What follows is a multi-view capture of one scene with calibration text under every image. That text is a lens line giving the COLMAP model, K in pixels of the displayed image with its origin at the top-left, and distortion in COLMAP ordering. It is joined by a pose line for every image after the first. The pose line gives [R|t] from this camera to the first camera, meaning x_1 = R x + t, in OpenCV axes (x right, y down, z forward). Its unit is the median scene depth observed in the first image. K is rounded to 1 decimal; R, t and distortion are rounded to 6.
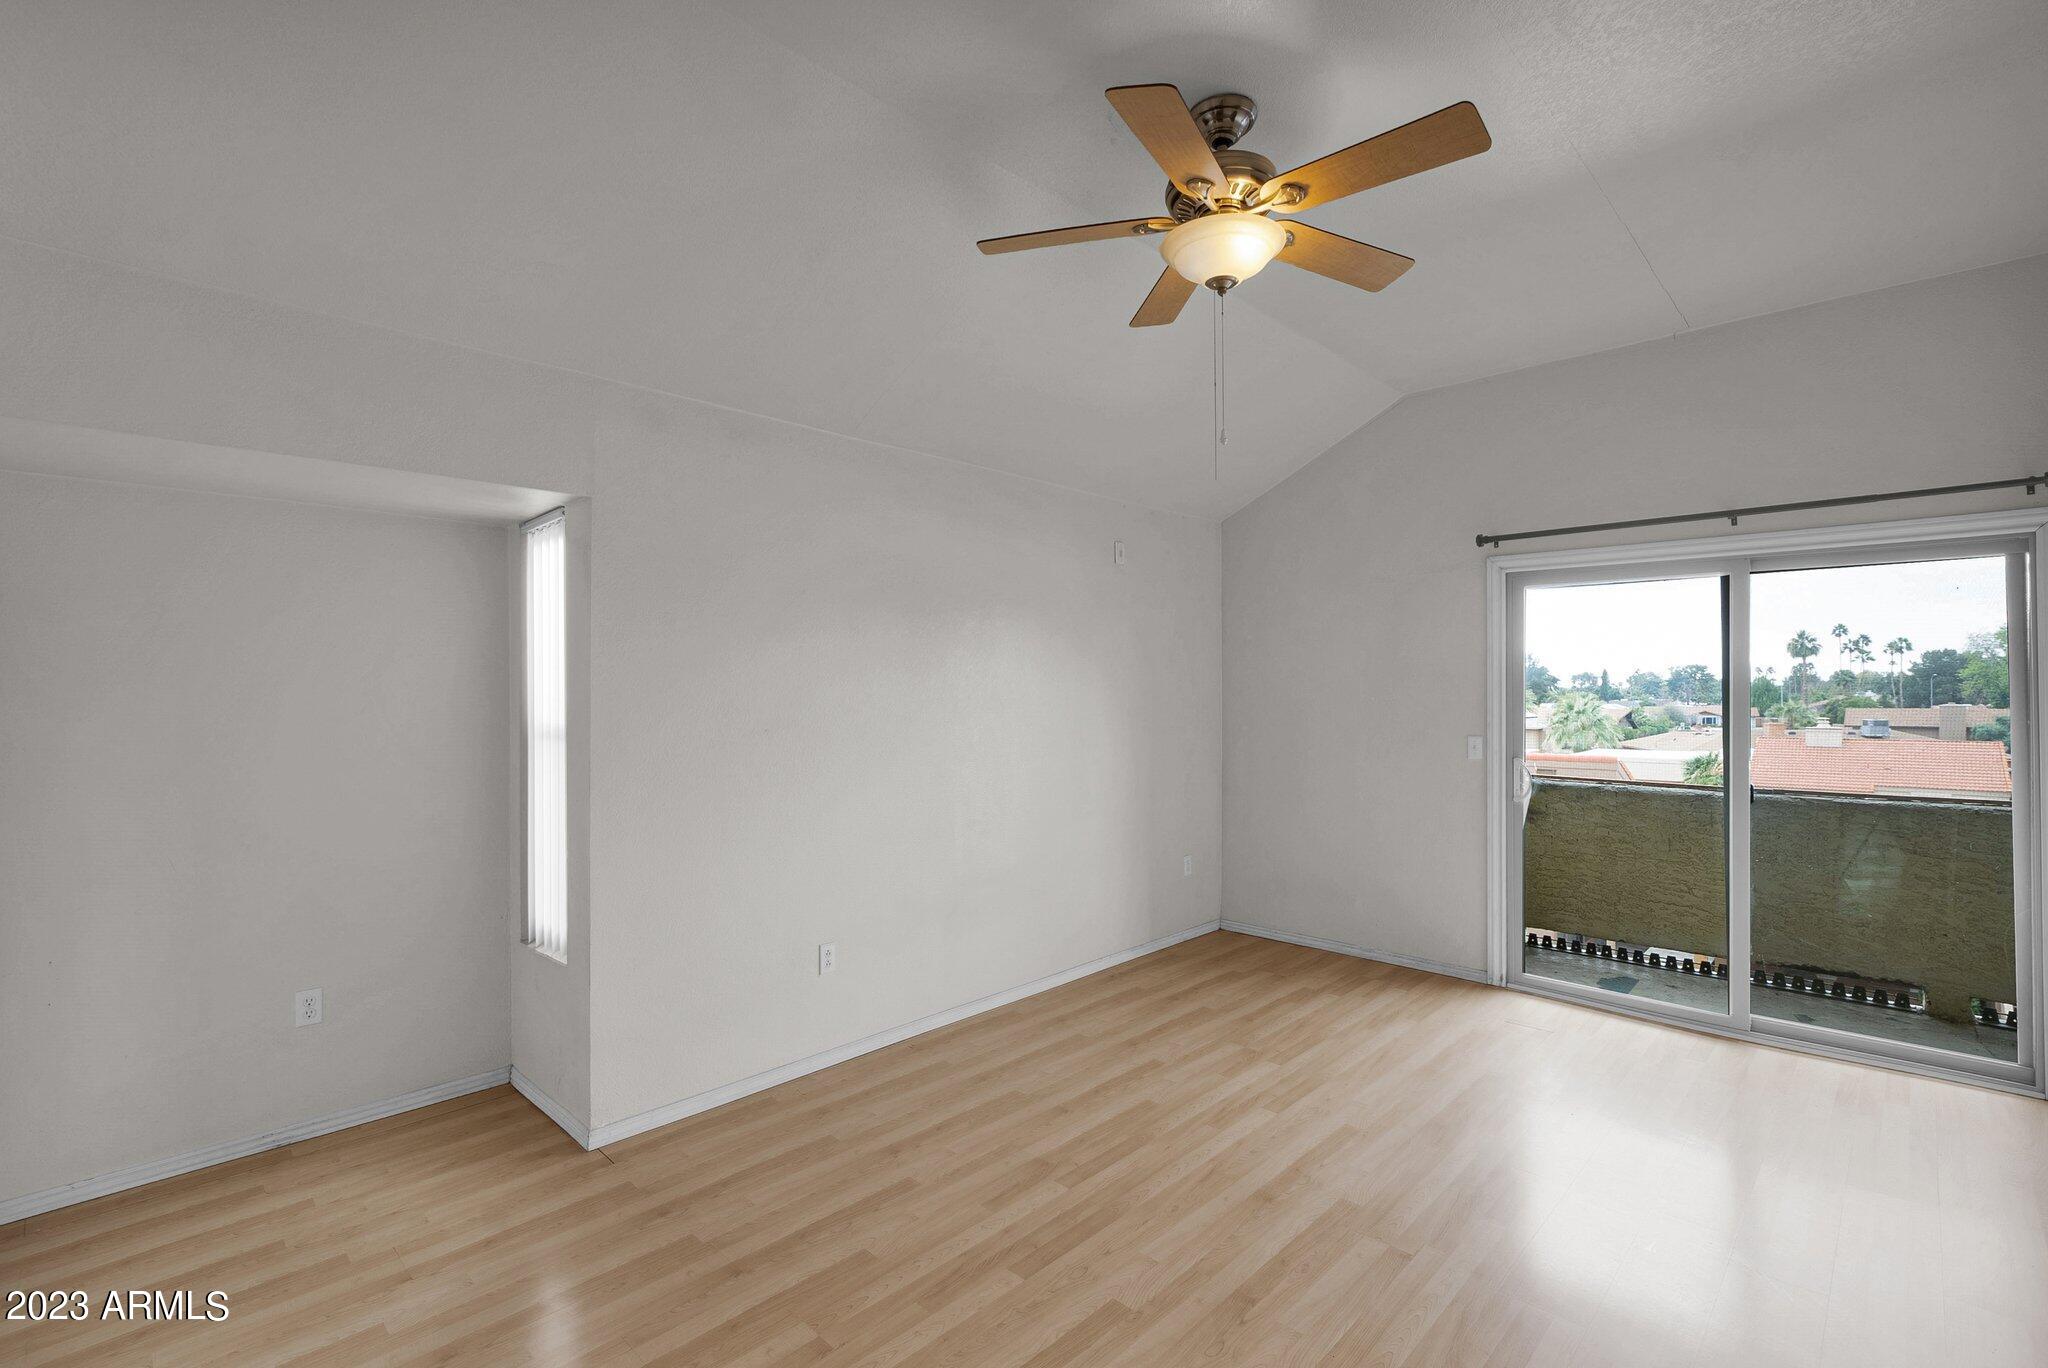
lens RADIAL K [[923.1, 0, 1045.1], [0, 923.1, 694.4], [0, 0, 1]] dist [-0.000833, -0.000118]
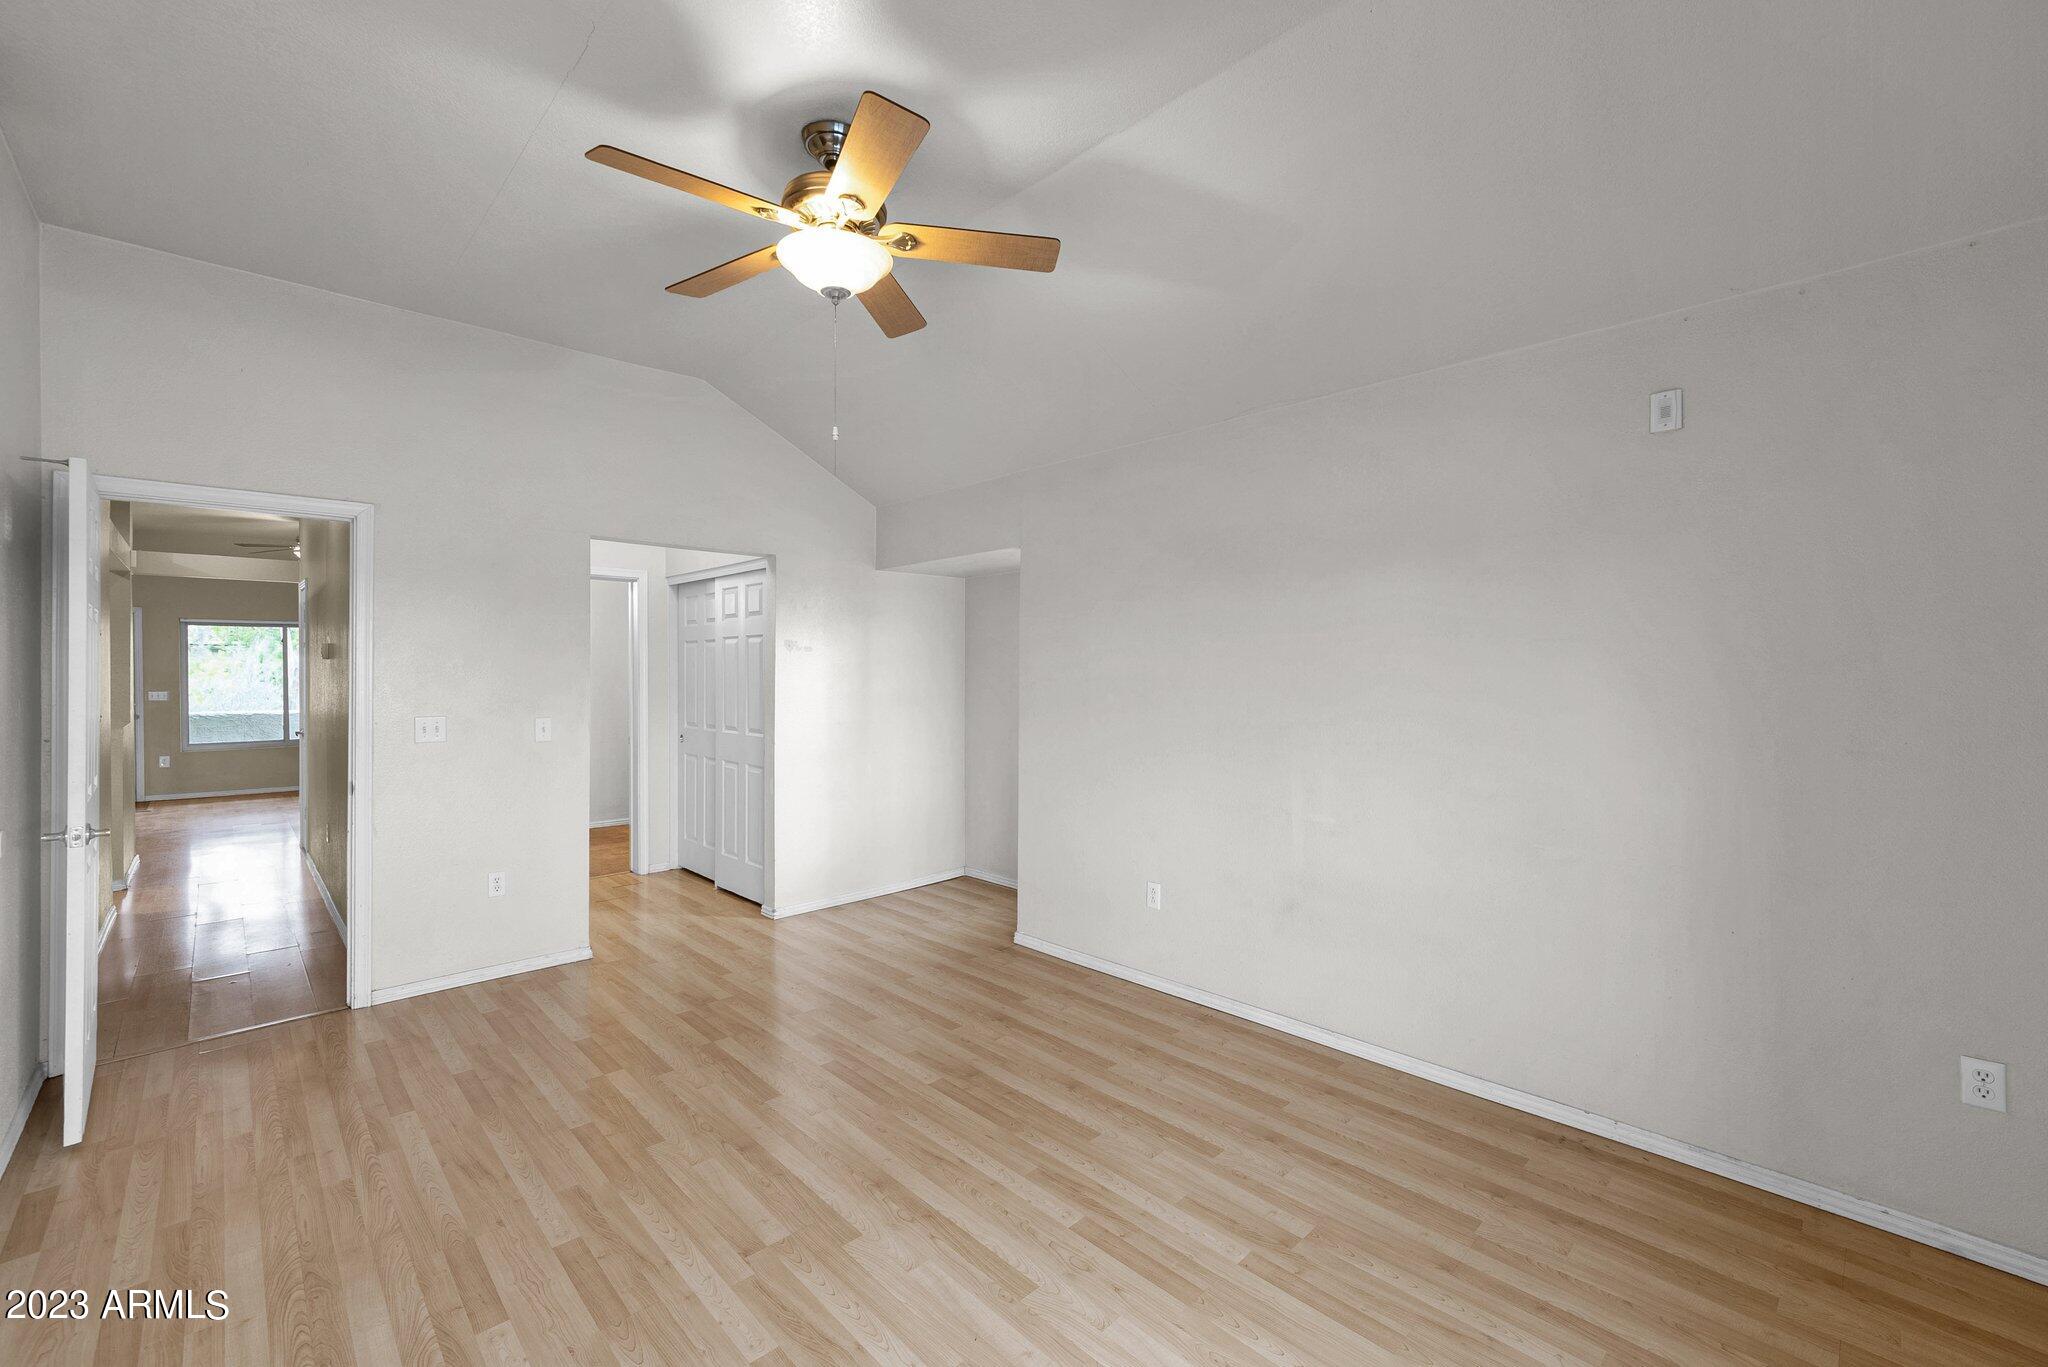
lens RADIAL K [[859.3, 0, 1024.0], [0, 859.3, 683.5], [0, 0, 1]] dist [-0.000233, -0.000028]
pose [[-0.052979, 0.020703, -0.998381, 0.730399], [-0.000522, 0.999784, 0.020760, -0.001082], [0.998596, 0.001621, -0.052956, 0.776260]]
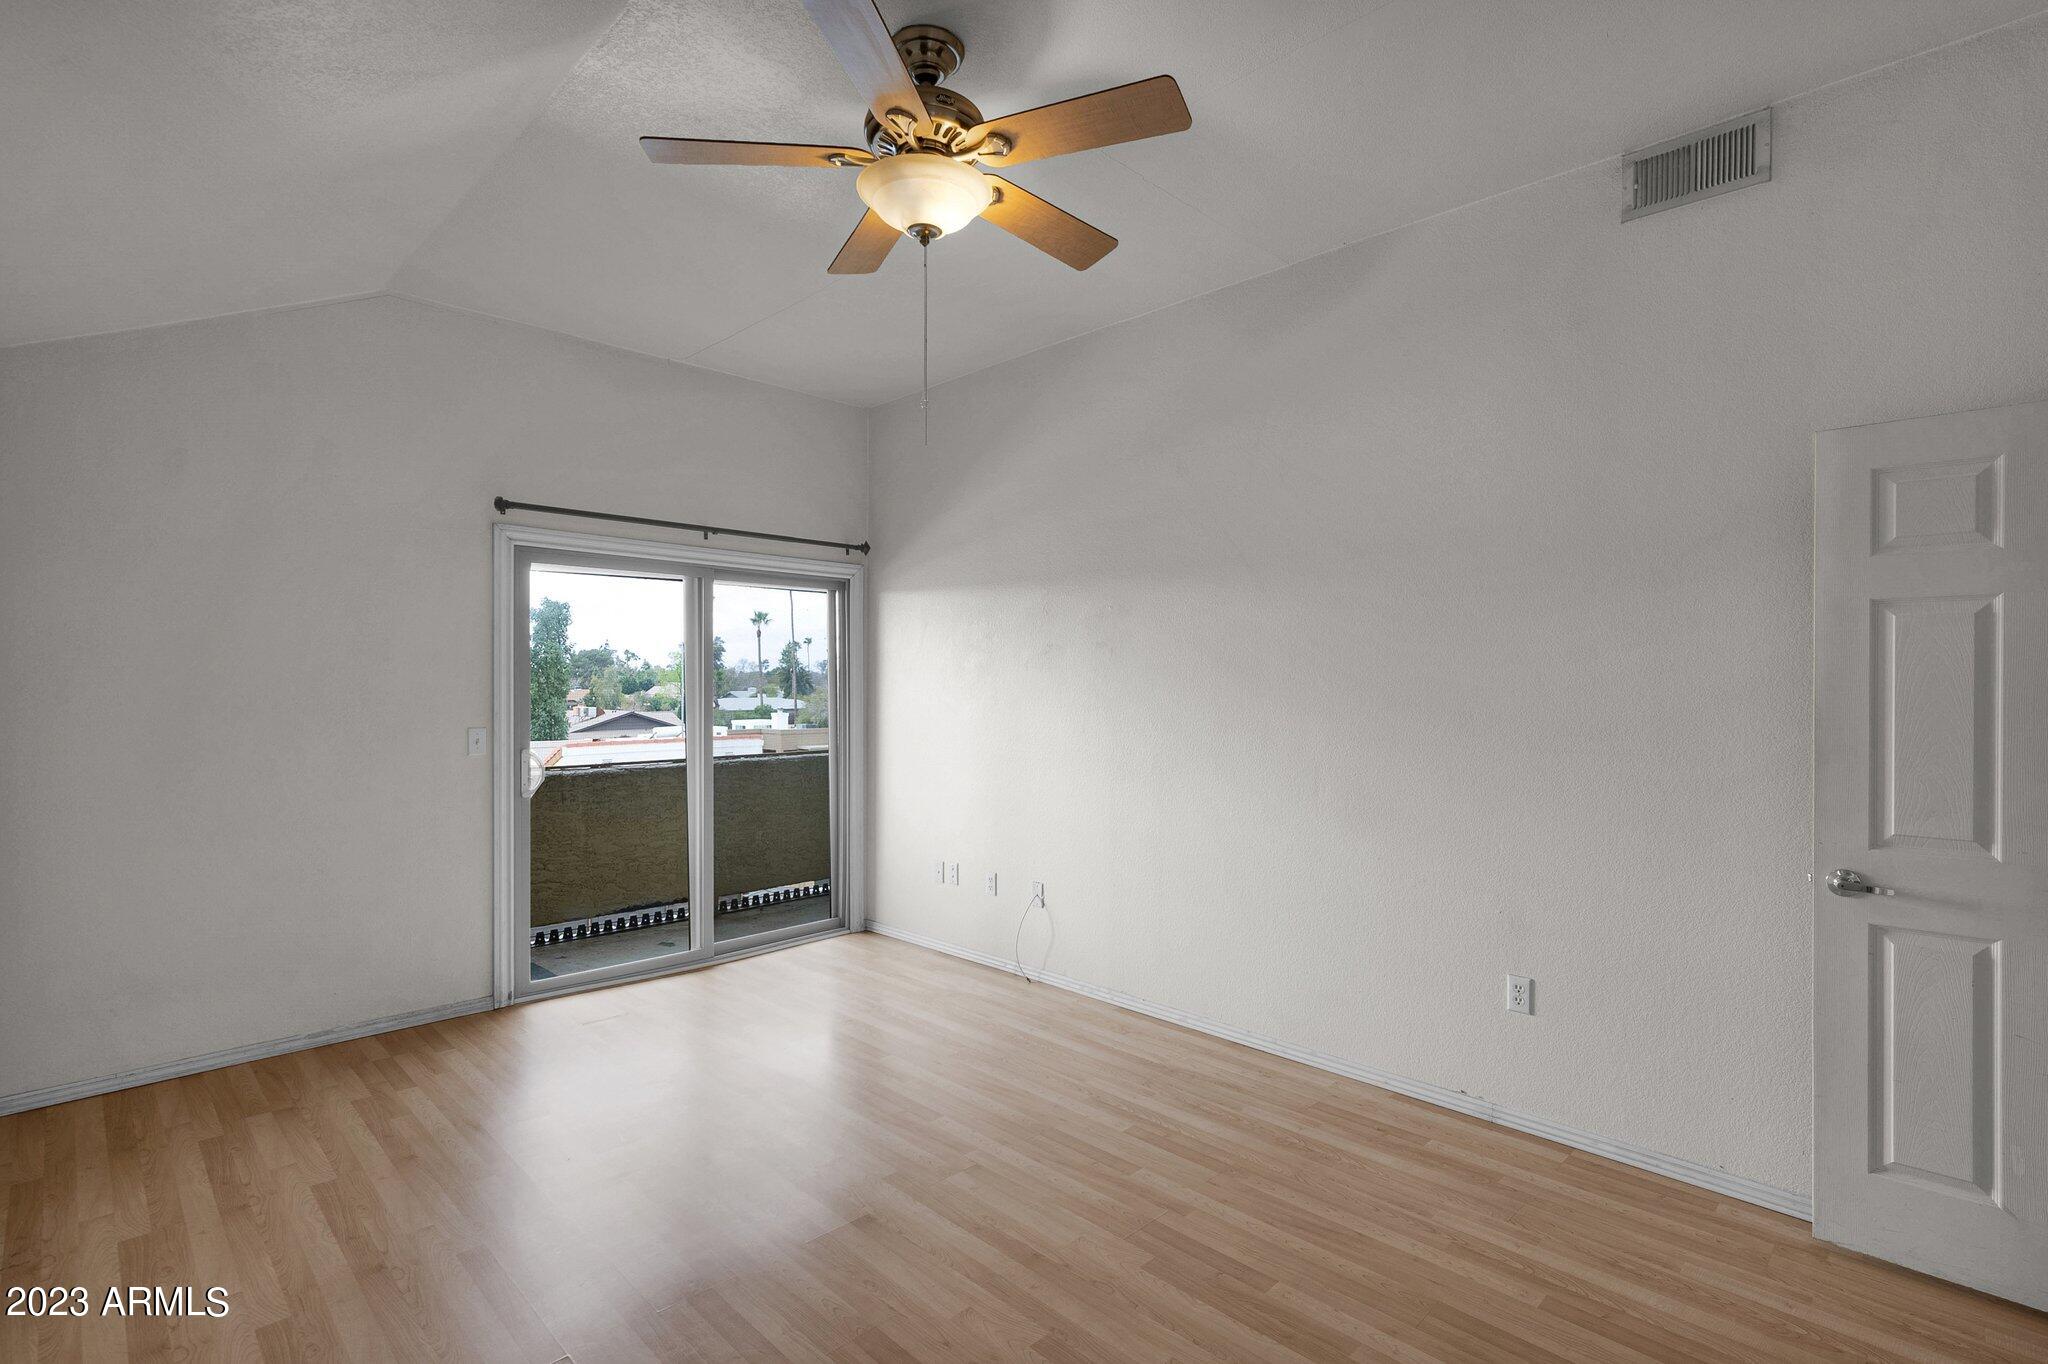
lens RADIAL K [[954.4, 0, 1015.1], [0, 954.4, 687.0], [0, 0, 1]] dist [0.001149, 0.000527]
pose [[0.032148, -0.002593, 0.999480, -0.461639], [-0.000381, 0.999997, 0.002607, 0.005063], [-0.999483, -0.000465, 0.032147, 0.531878]]
